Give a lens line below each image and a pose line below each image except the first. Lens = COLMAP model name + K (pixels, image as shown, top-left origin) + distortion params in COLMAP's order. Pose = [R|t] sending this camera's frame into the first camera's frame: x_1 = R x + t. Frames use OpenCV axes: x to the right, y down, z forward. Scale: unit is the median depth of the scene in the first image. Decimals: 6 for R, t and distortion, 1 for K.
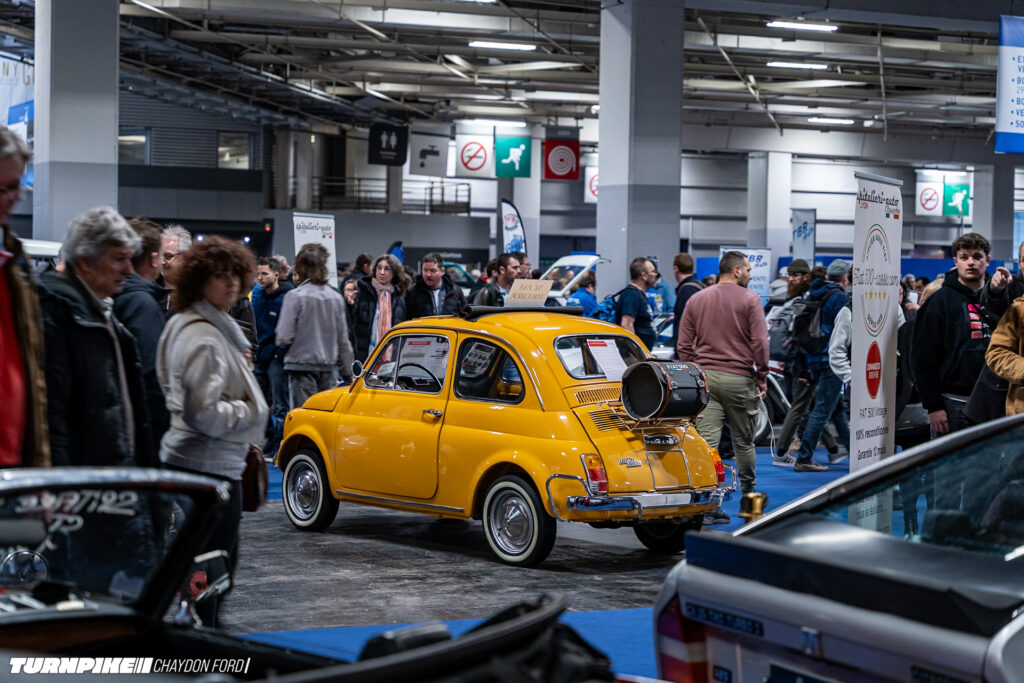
lens RADIAL K [[2063.3, 0, 511.7], [0, 2063.3, 341.0], [0, 0, 1]] dist [0.004406, 0.000000]
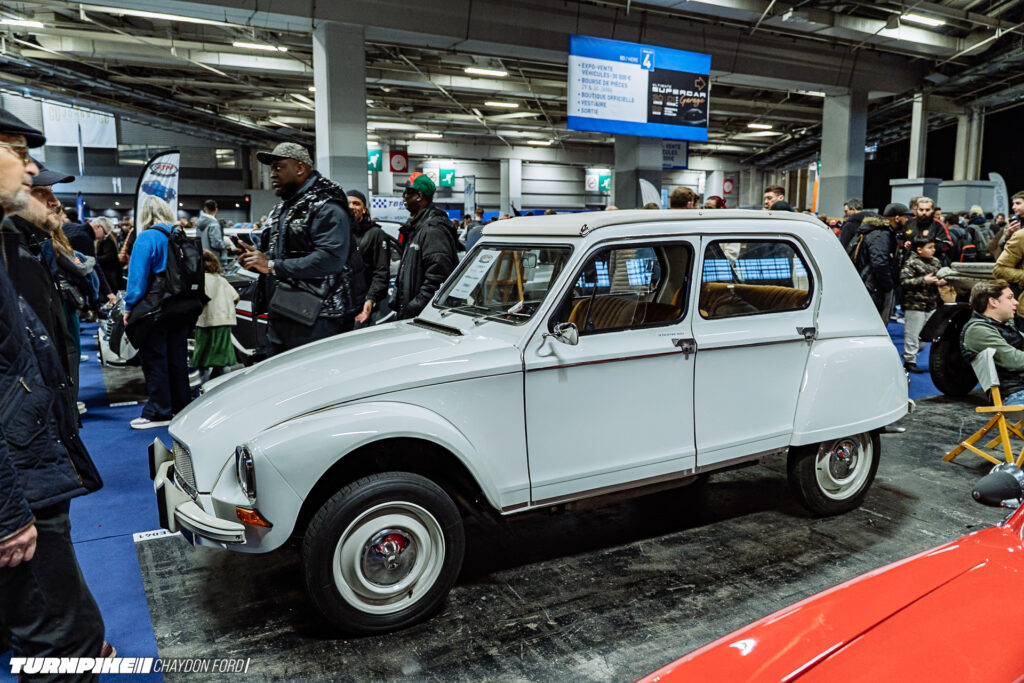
lens RADIAL K [[789.6, 0, 513.0], [0, 789.6, 342.7], [0, 0, 1]] dist [-0.009432, -0.005010]
pose [[0.998074, -0.021984, 0.058017, 0.085825], [0.015003, 0.992886, 0.118122, -0.004249], [-0.060201, -0.117024, 0.991303, 0.228613]]
